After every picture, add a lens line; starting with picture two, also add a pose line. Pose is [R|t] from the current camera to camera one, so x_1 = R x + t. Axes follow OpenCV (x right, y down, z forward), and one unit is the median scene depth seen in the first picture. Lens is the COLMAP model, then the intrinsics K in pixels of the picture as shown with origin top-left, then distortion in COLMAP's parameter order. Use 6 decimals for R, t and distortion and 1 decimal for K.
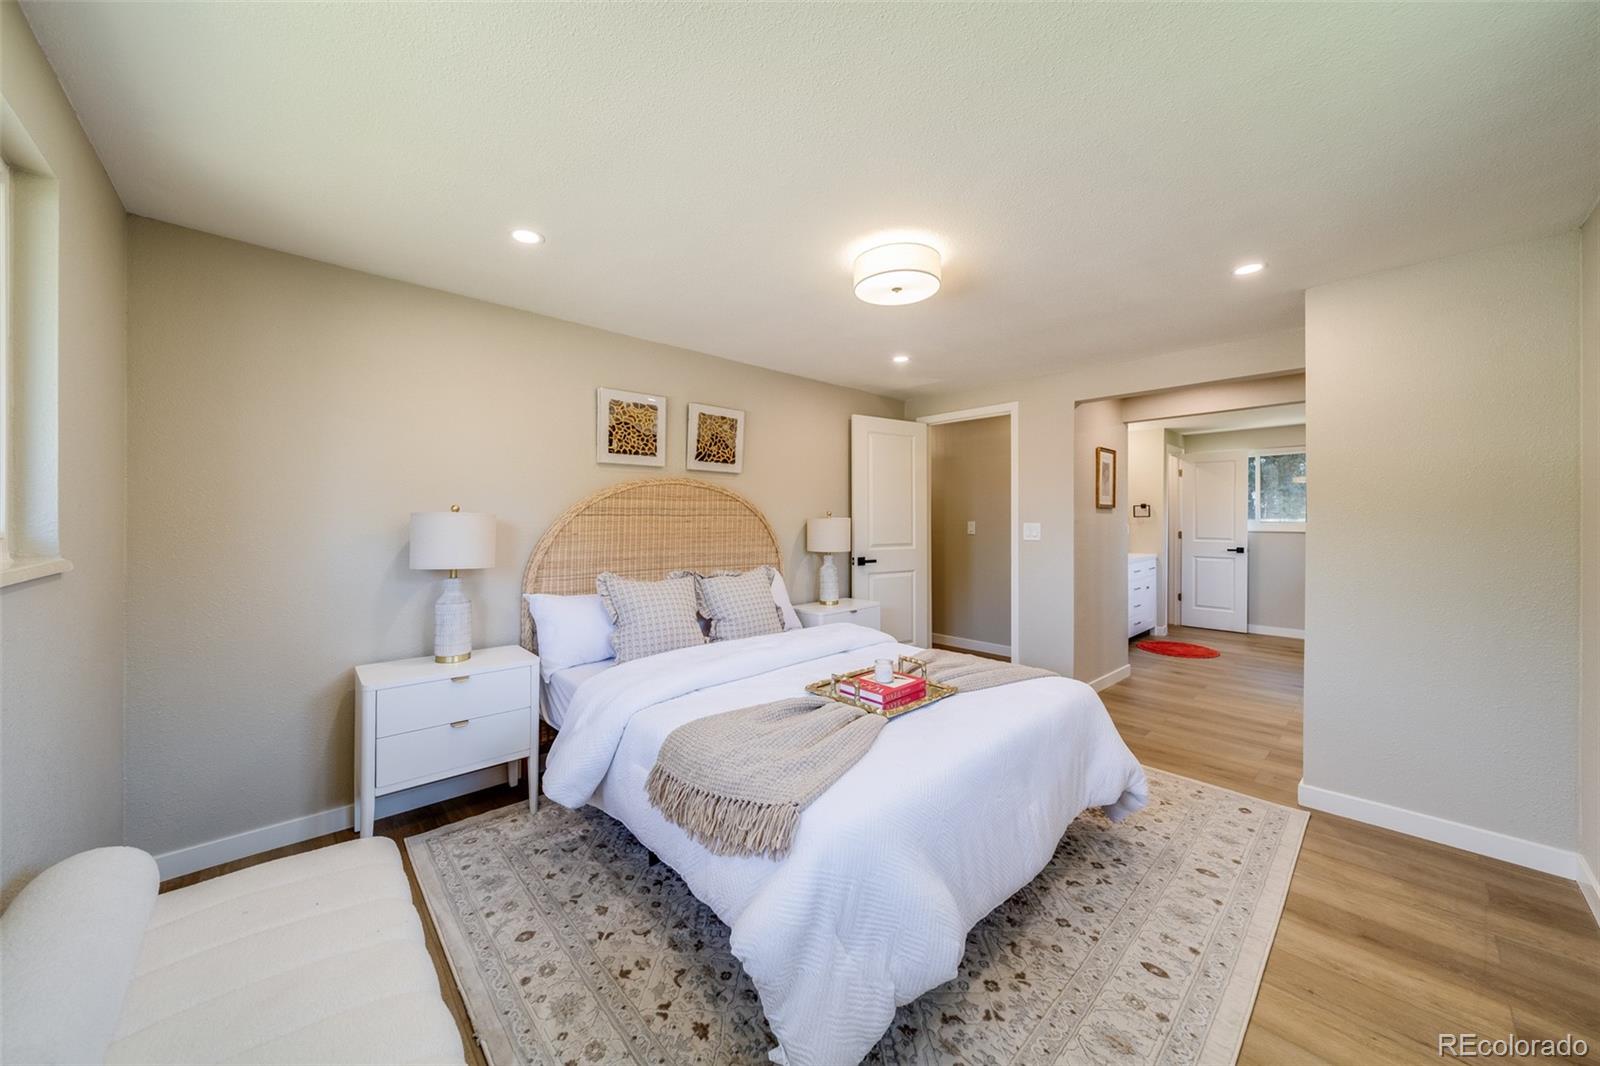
lens RADIAL K [[565.1, 0, 794.5], [0, 565.1, 522.2], [0, 0, 1]] dist [0.002368, -0.001610]
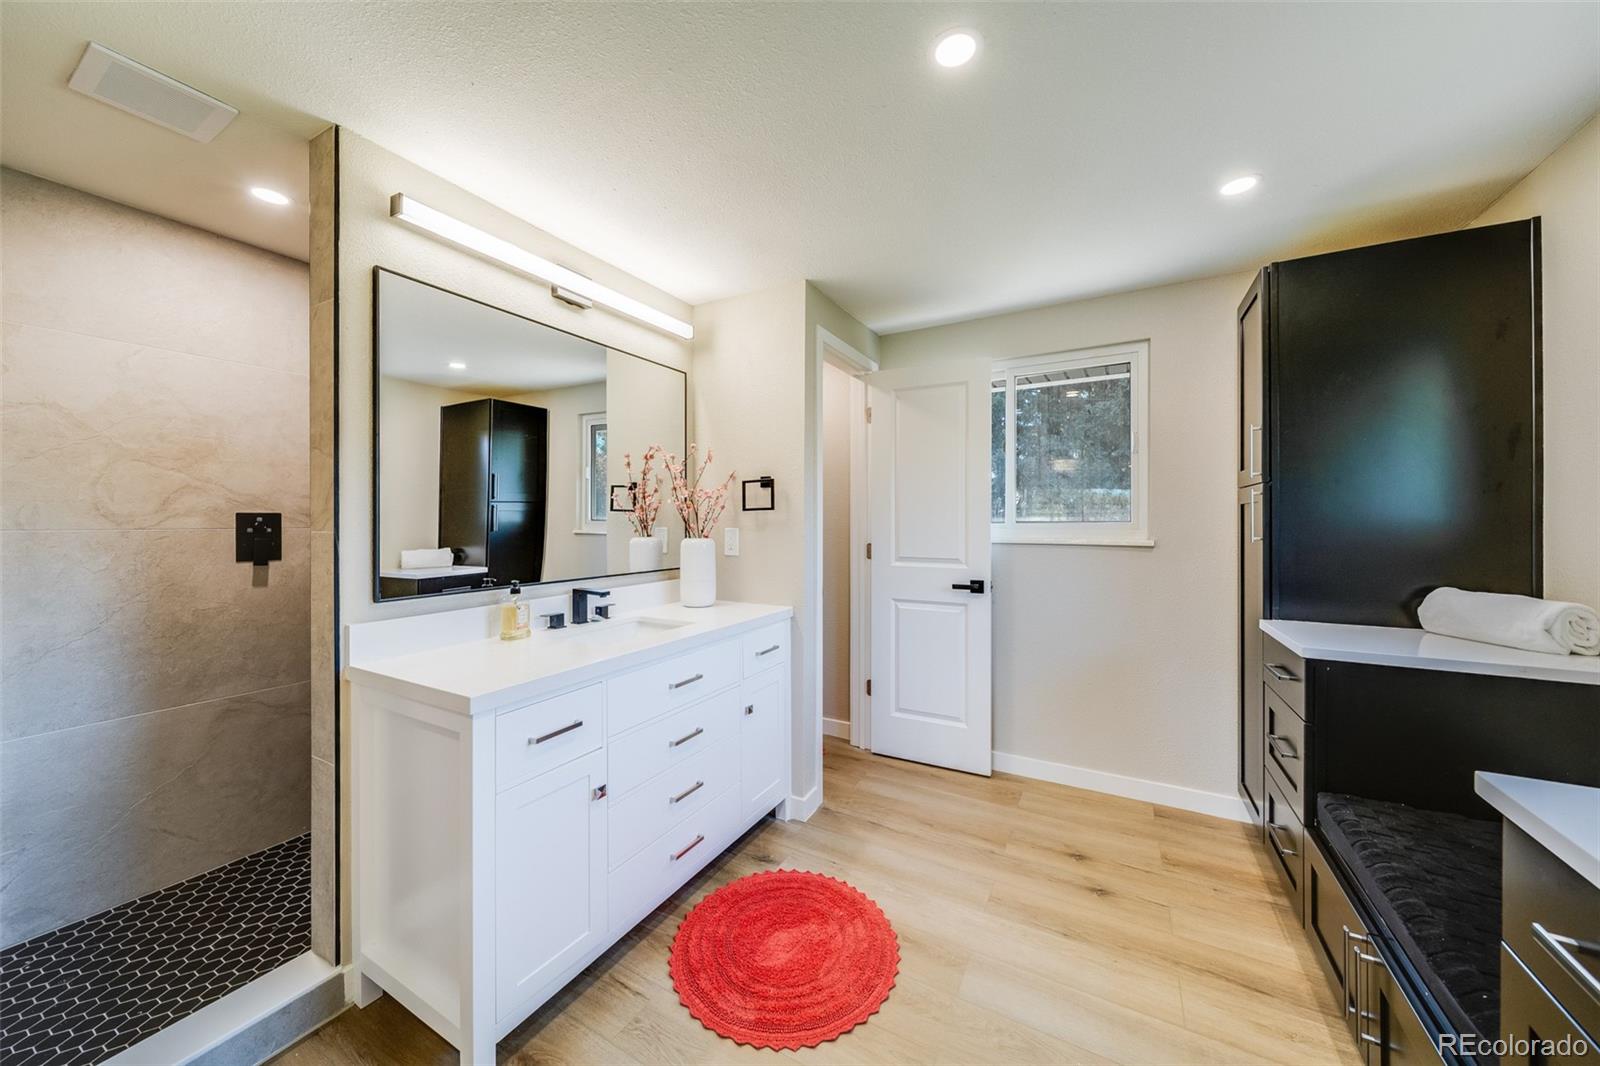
lens RADIAL K [[565.1, 0, 794.5], [0, 565.1, 522.2], [0, 0, 1]] dist [0.002368, -0.001610]
pose [[0.950414, 0.004613, 0.310954, 0.513793], [-0.004799, 0.999988, -0.000166, -0.000953], [-0.310951, -0.001334, 0.950425, 0.623353]]
